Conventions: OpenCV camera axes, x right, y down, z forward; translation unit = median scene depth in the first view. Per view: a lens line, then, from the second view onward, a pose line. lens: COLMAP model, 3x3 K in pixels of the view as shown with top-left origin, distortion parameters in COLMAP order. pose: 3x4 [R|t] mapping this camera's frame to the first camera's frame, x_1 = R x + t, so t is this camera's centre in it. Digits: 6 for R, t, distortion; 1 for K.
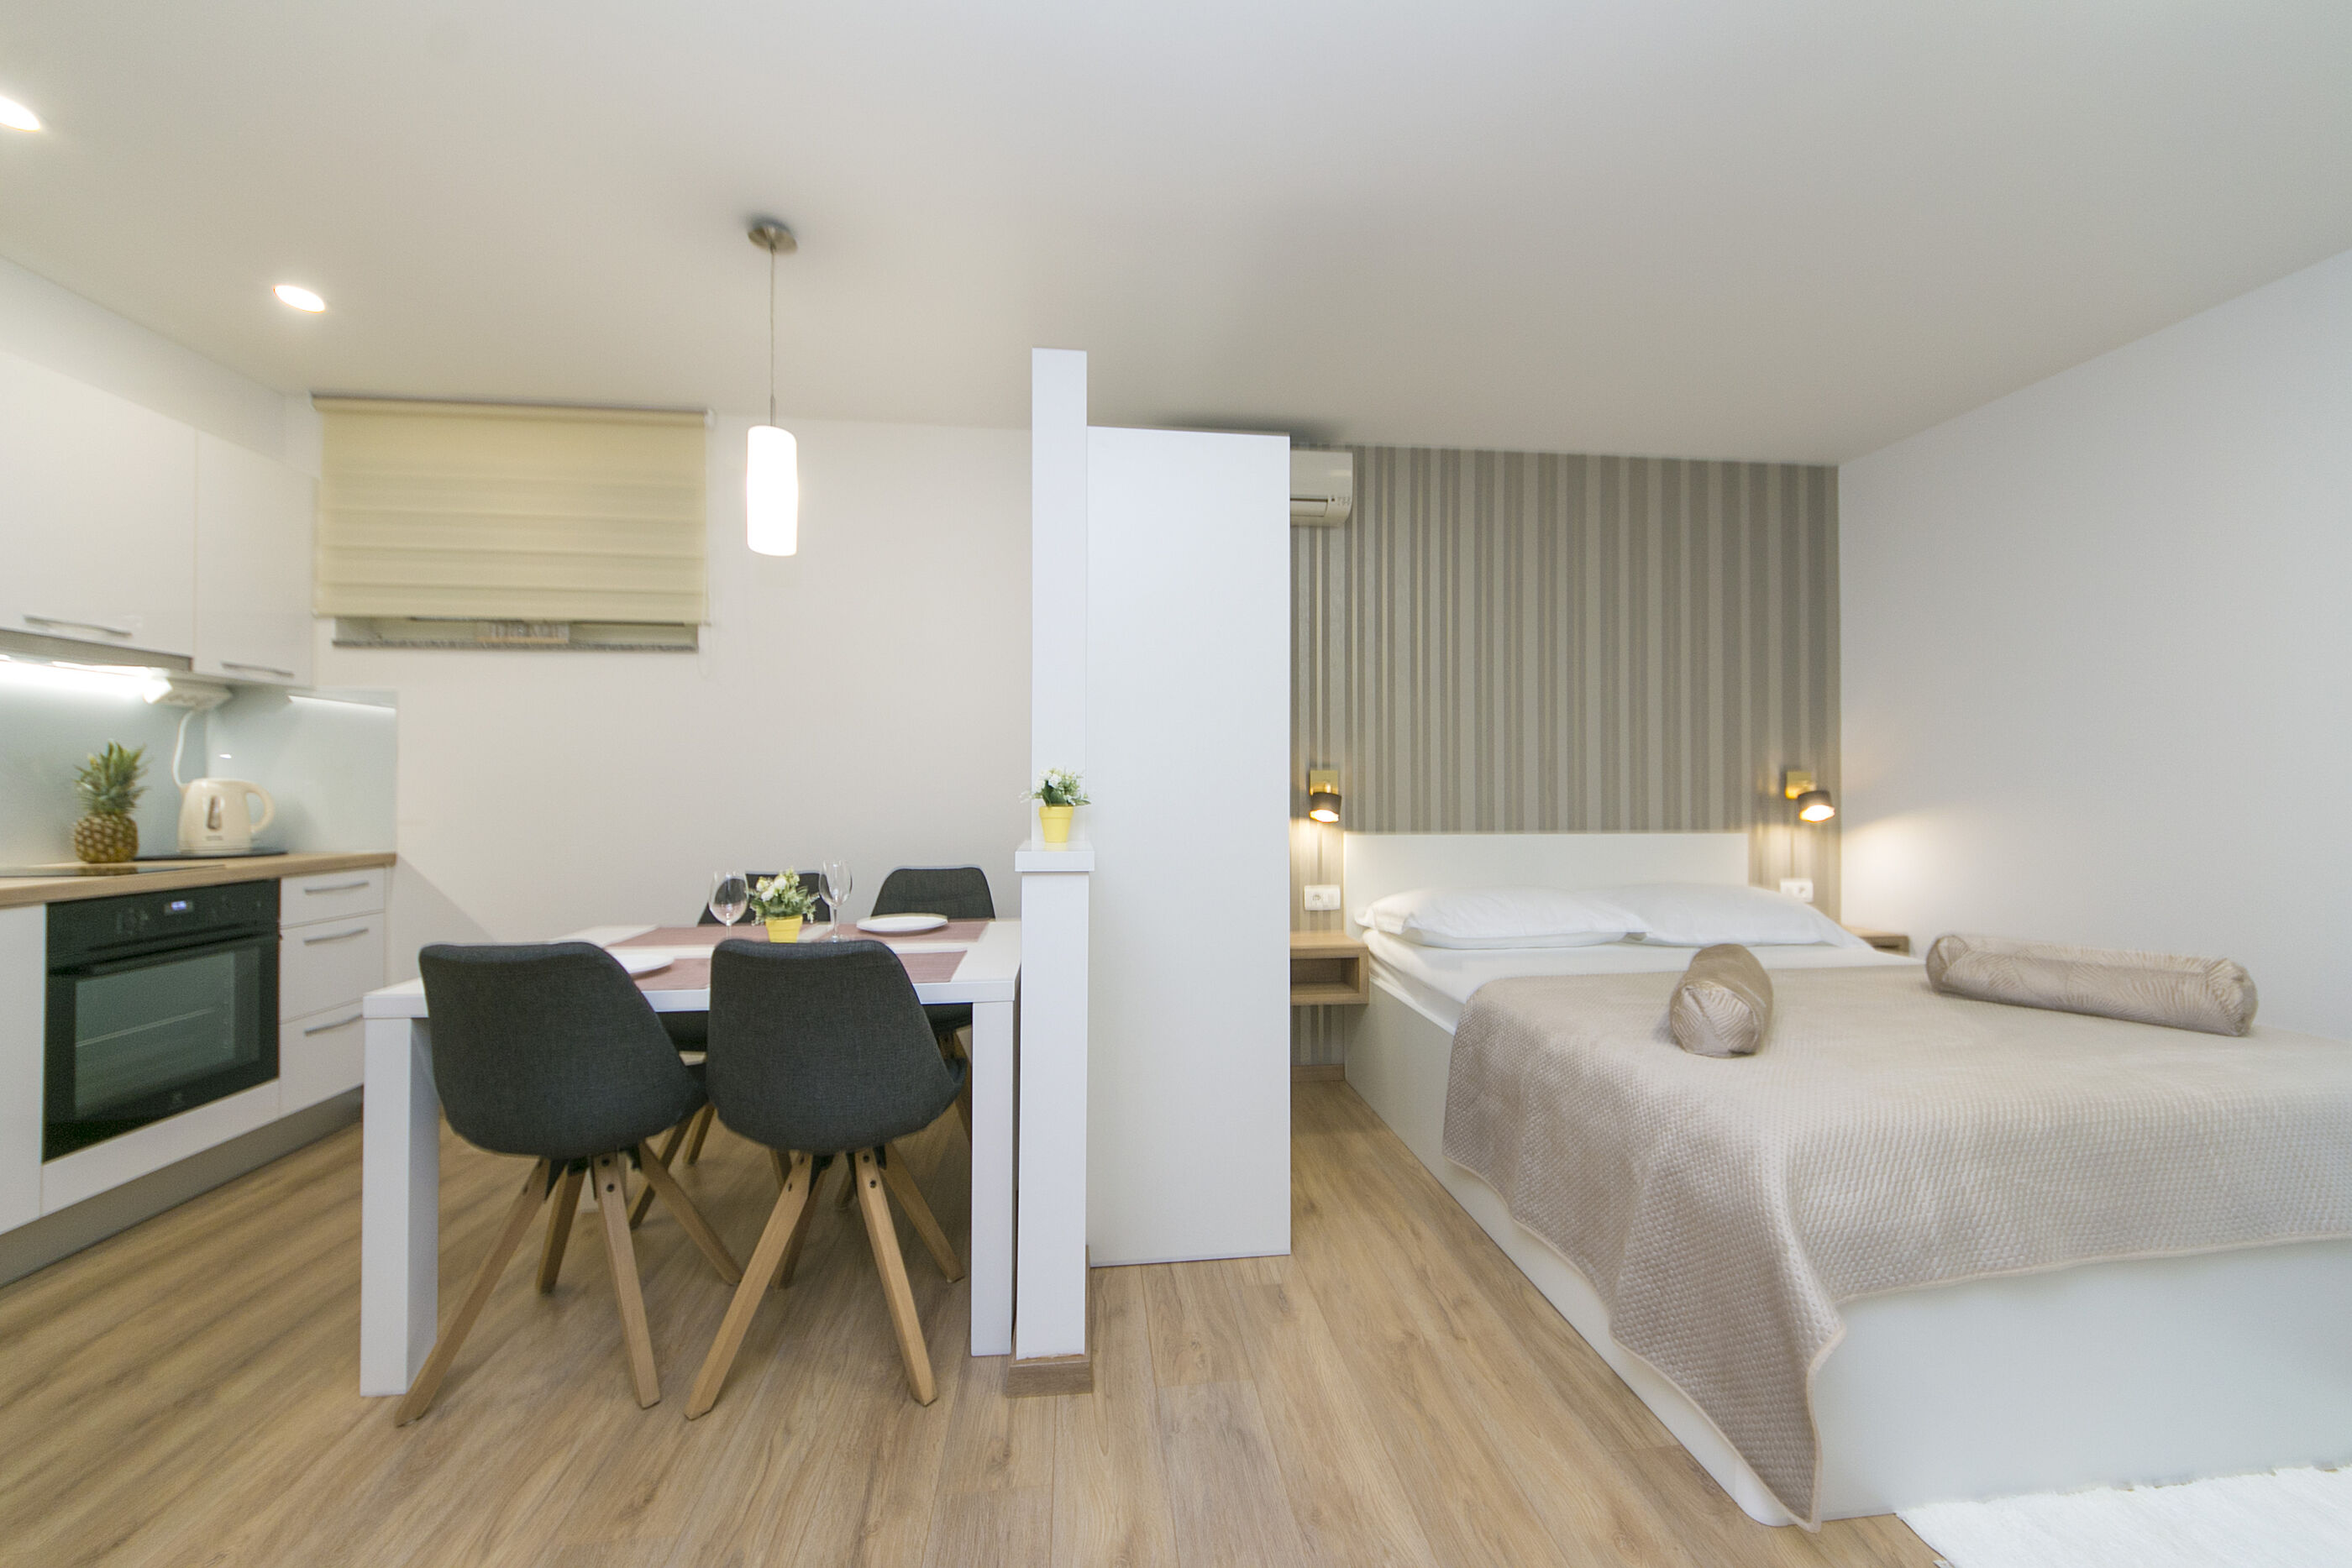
lens RADIAL K [[897.6, 0, 1134.1], [0, 897.6, 786.6], [0, 0, 1]] dist [0.002565, -0.002514]
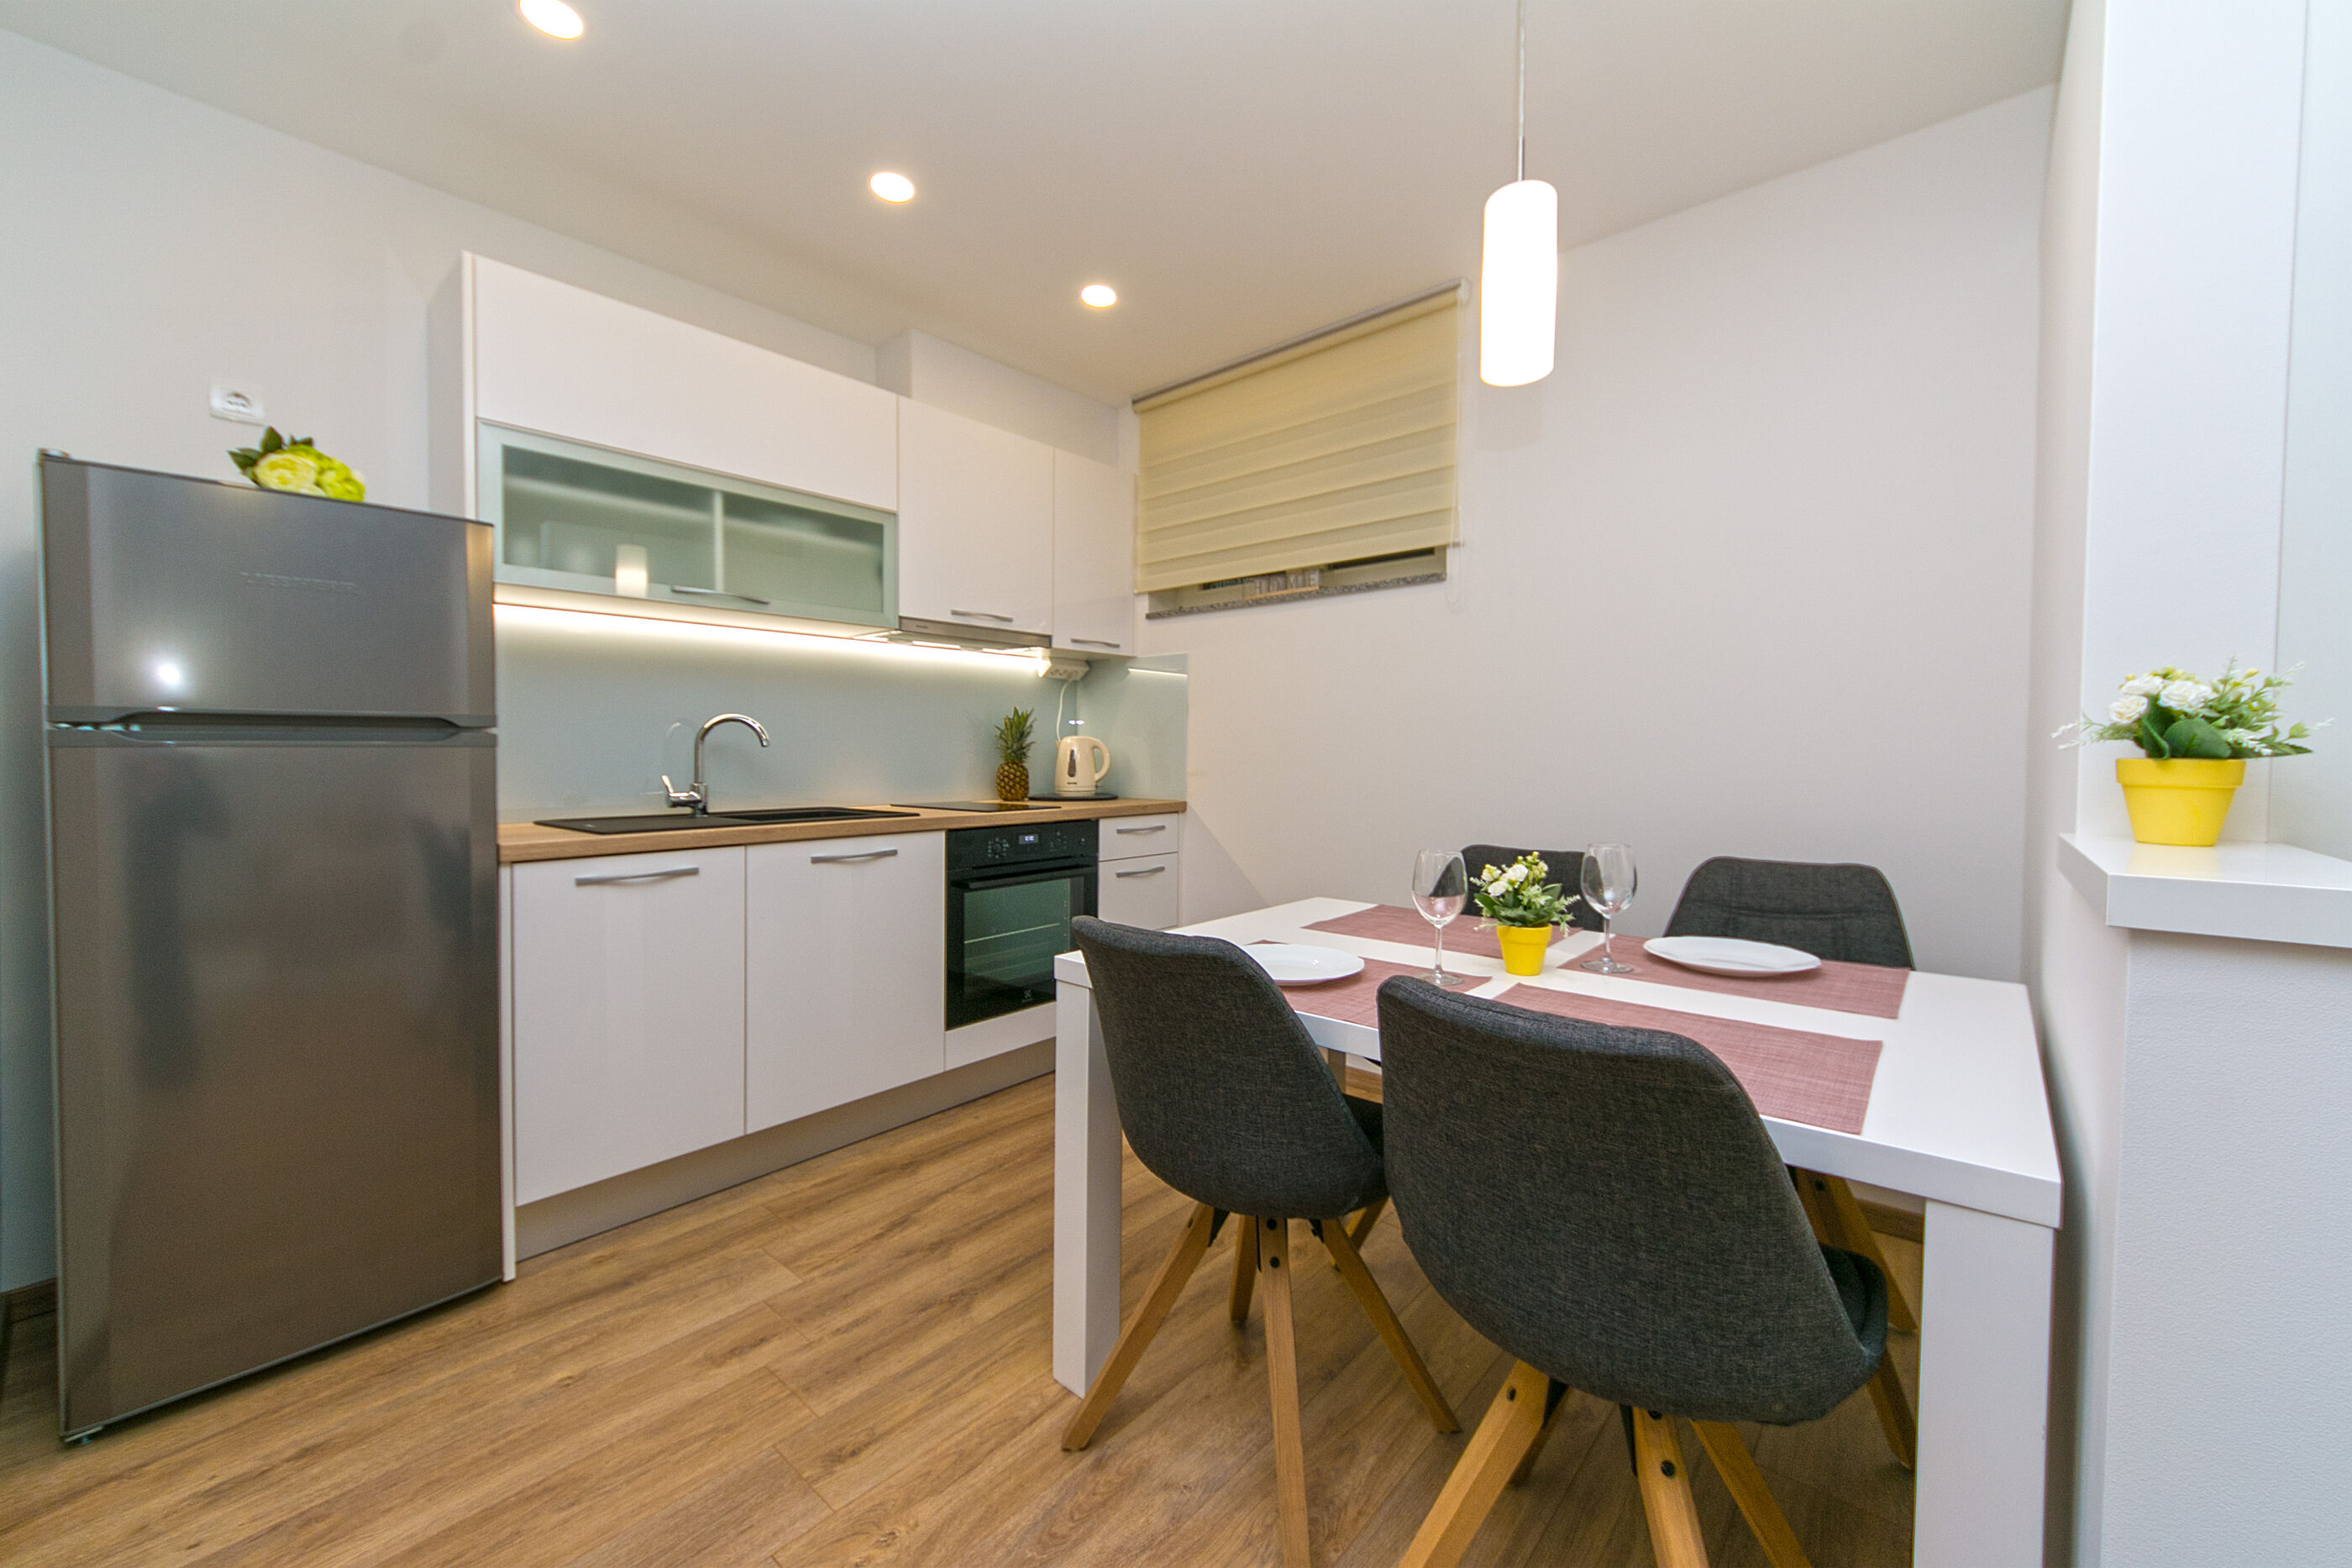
lens RADIAL K [[862.3, 0, 1151.8], [0, 862.3, 777.4], [0, 0, 1]] dist [0.005372, -0.000838]
pose [[0.679601, 0.022378, -0.733241, -0.101323], [0.000632, 0.999516, 0.031090, 0.015259], [0.733582, -0.021592, 0.679258, 0.337201]]
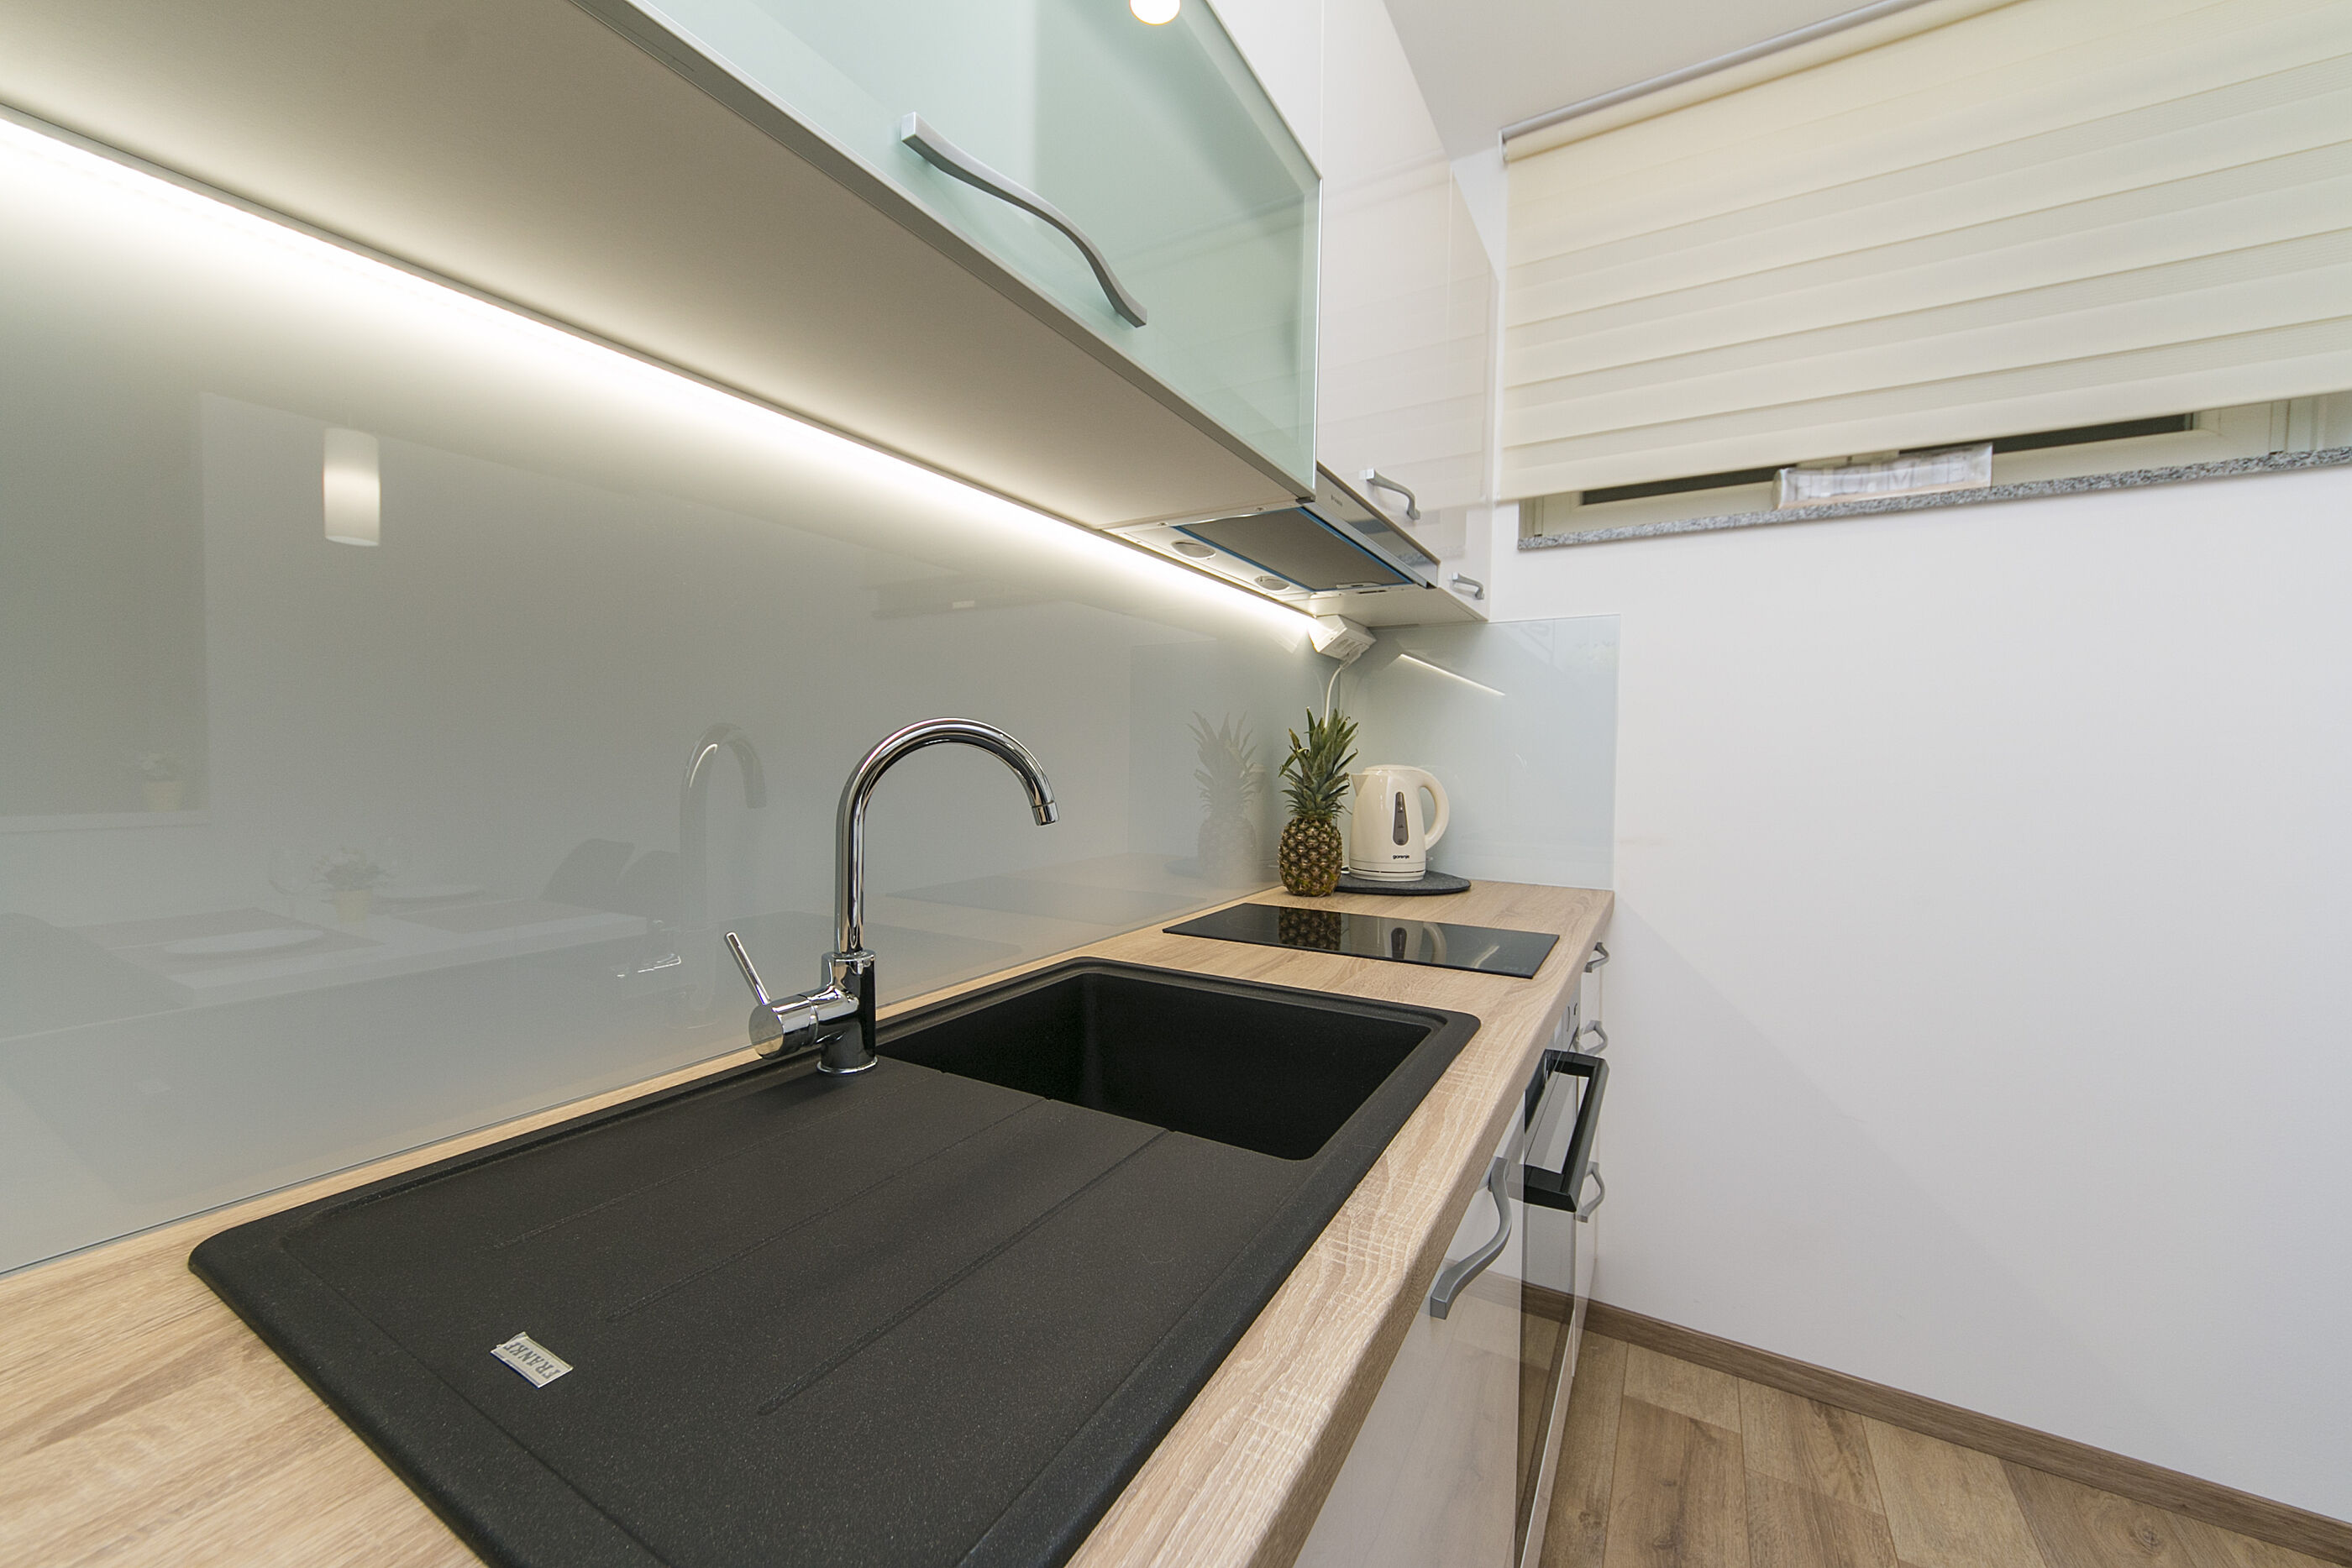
lens RADIAL K [[897.6, 0, 1145.1], [0, 897.6, 801.2], [0, 0, 1]] dist [0.002565, -0.002514]
pose [[0.815334, 0.031427, -0.578138, -0.983214], [-0.003817, 0.998796, 0.048910, -0.016001], [0.578979, -0.037671, 0.814472, 0.453897]]
